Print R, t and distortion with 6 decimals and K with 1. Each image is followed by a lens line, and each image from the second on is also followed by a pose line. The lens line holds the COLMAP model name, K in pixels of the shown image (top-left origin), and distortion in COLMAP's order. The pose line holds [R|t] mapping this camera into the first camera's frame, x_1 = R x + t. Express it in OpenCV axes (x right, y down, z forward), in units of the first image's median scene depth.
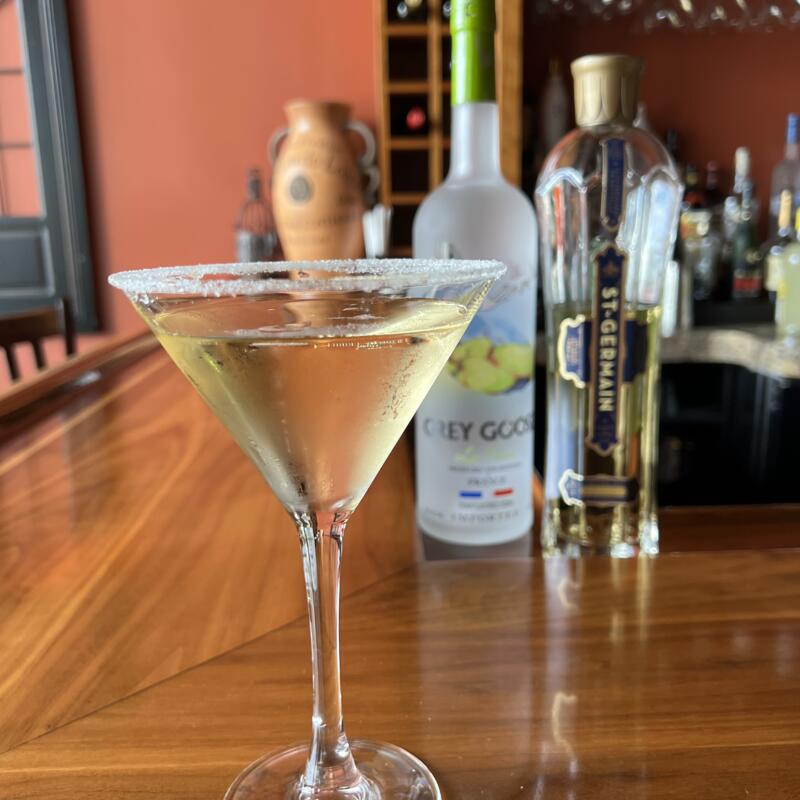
lens RADIAL K [[770.1, 0, 400.0], [0, 770.1, 400.0], [0, 0, 1]] dist [0.001032, 0.000040]
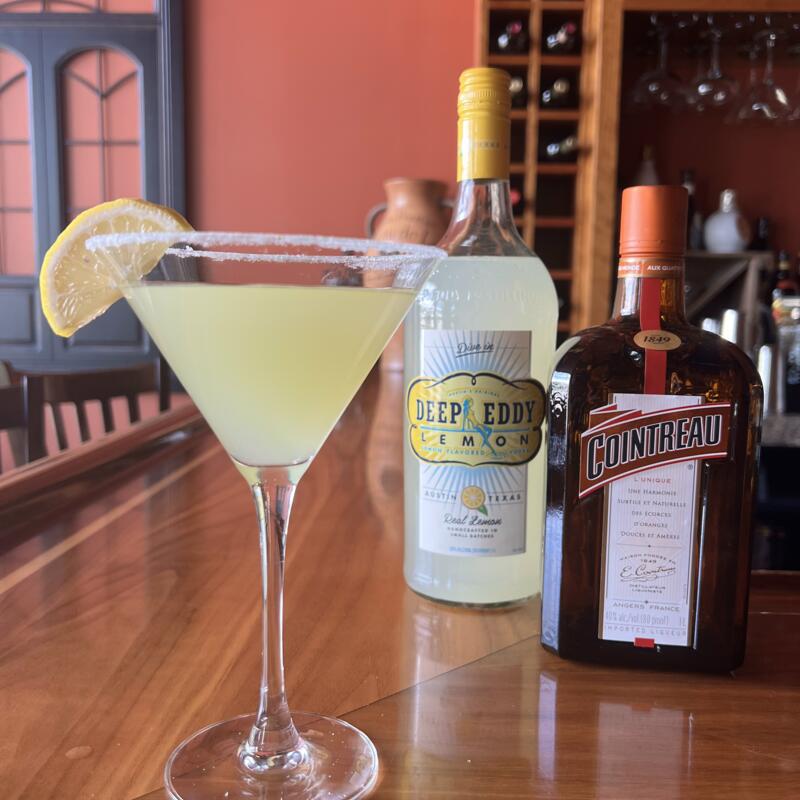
lens RADIAL K [[770.1, 0, 400.0], [0, 770.1, 400.0], [0, 0, 1]] dist [0.001032, 0.000040]
pose [[0.998842, 0.036125, -0.031765, -0.088626], [-0.040026, 0.990405, -0.132270, 0.044199], [0.026682, 0.133388, 0.990705, 0.019076]]
